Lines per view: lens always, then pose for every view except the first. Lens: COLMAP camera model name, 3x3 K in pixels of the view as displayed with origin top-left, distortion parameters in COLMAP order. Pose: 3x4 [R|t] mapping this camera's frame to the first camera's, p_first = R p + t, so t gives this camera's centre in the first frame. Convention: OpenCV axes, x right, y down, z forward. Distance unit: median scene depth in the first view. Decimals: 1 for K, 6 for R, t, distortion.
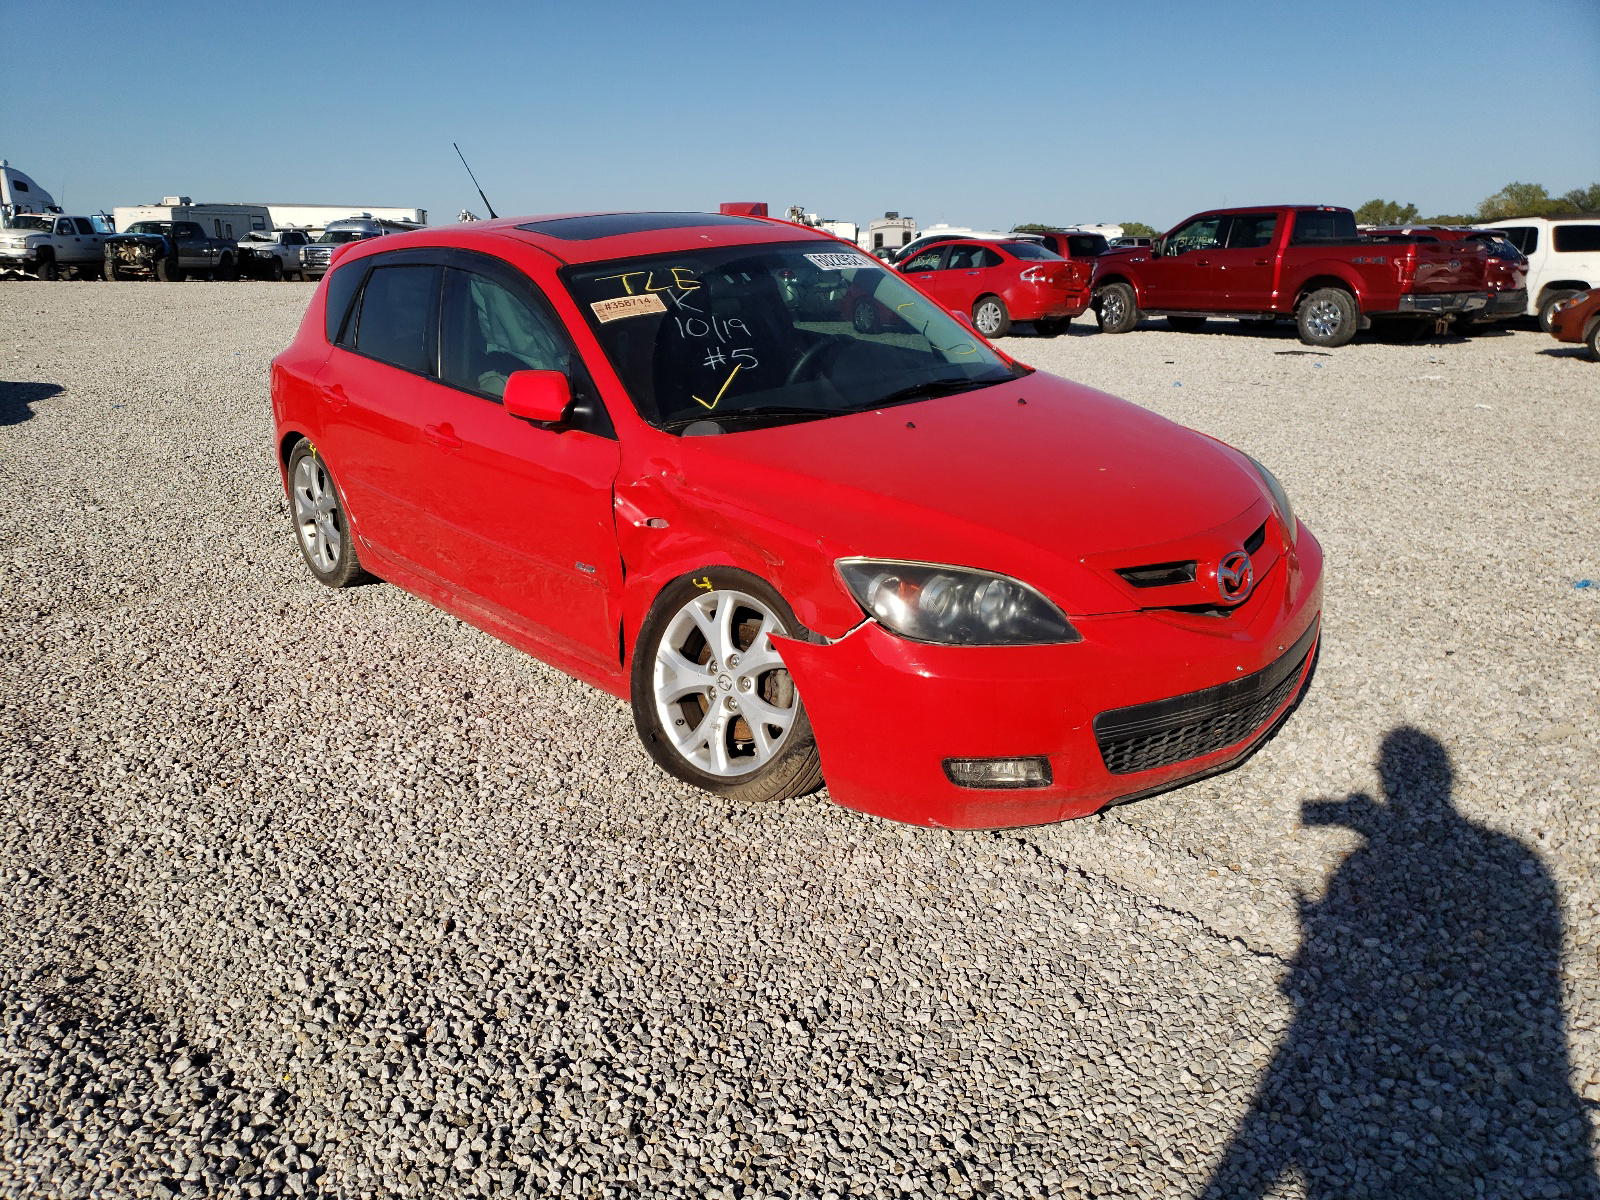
lens RADIAL K [[1253.1, 0, 801.3], [0, 1253.1, 669.2], [0, 0, 1]] dist [-0.078379, 0.082253]
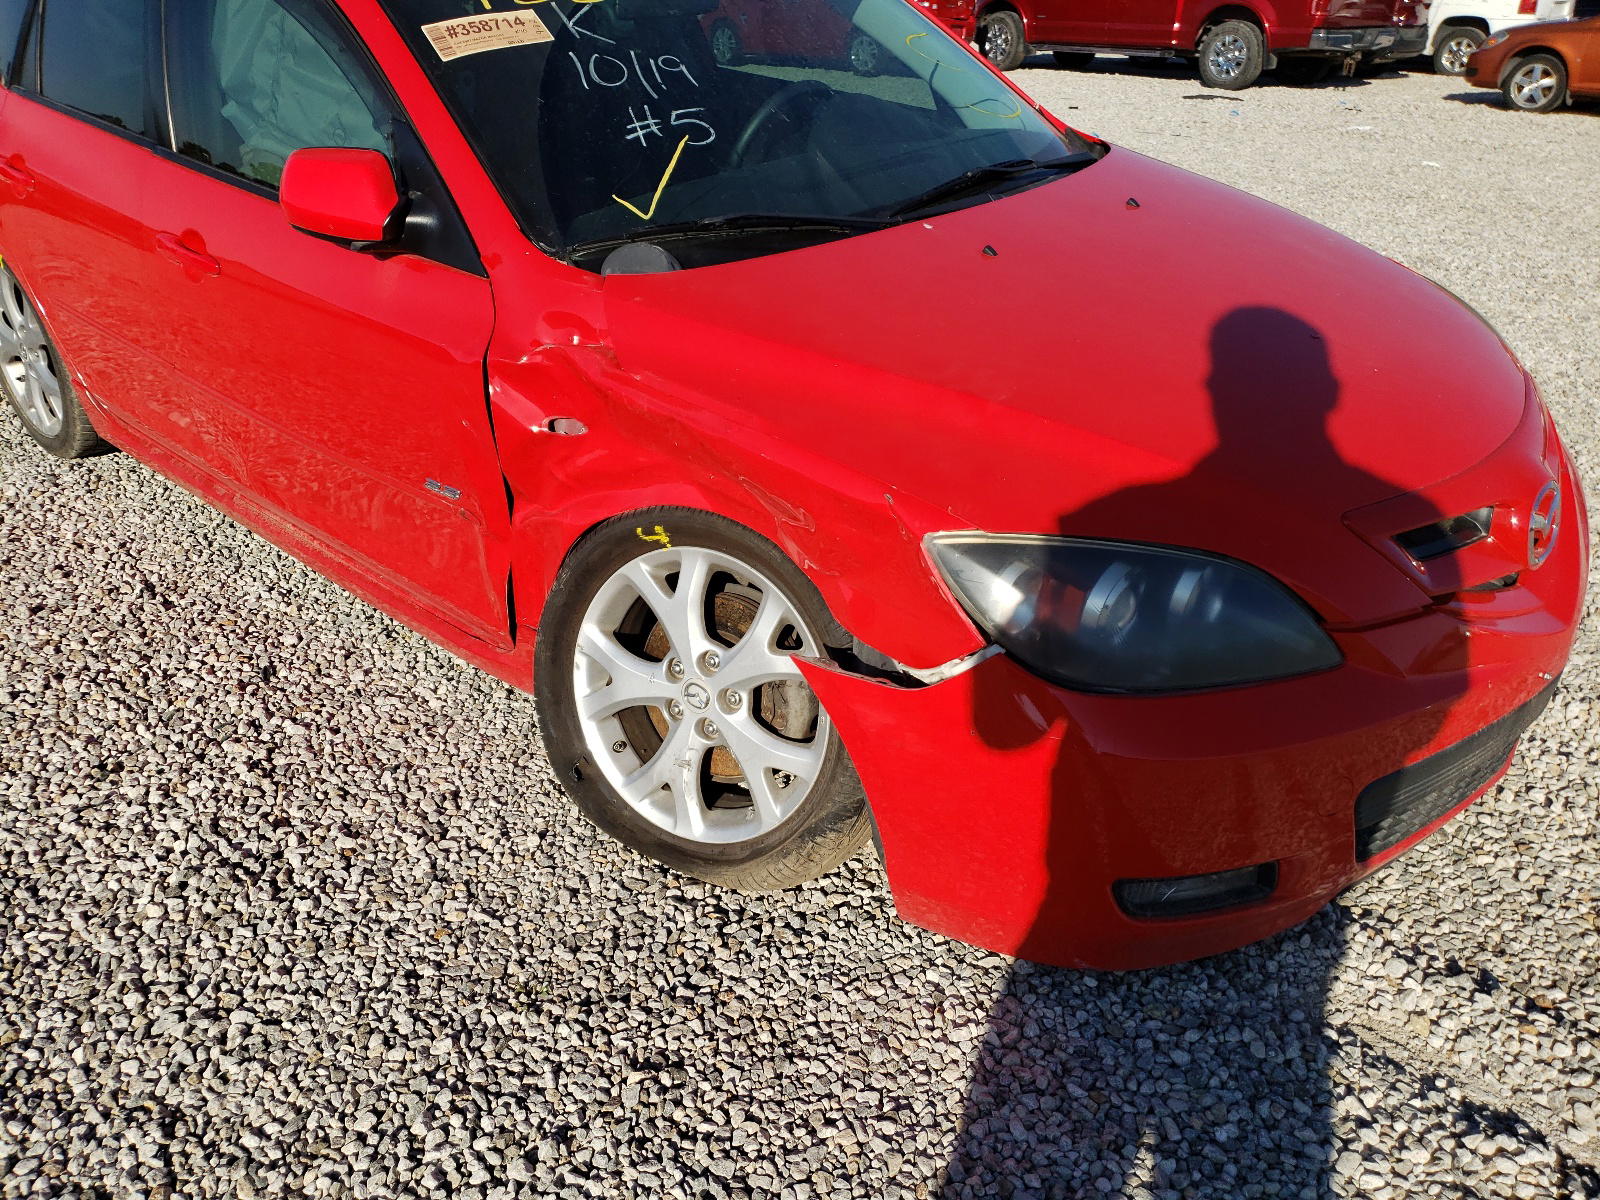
lens RADIAL K [[1253.1, 0, 801.3], [0, 1253.1, 669.2], [0, 0, 1]] dist [-0.078379, 0.082253]
pose [[0.992671, -0.040065, 0.114014, -0.076858], [0.017668, 0.981423, 0.191041, -0.114238], [-0.119550, -0.187627, 0.974938, 0.394649]]
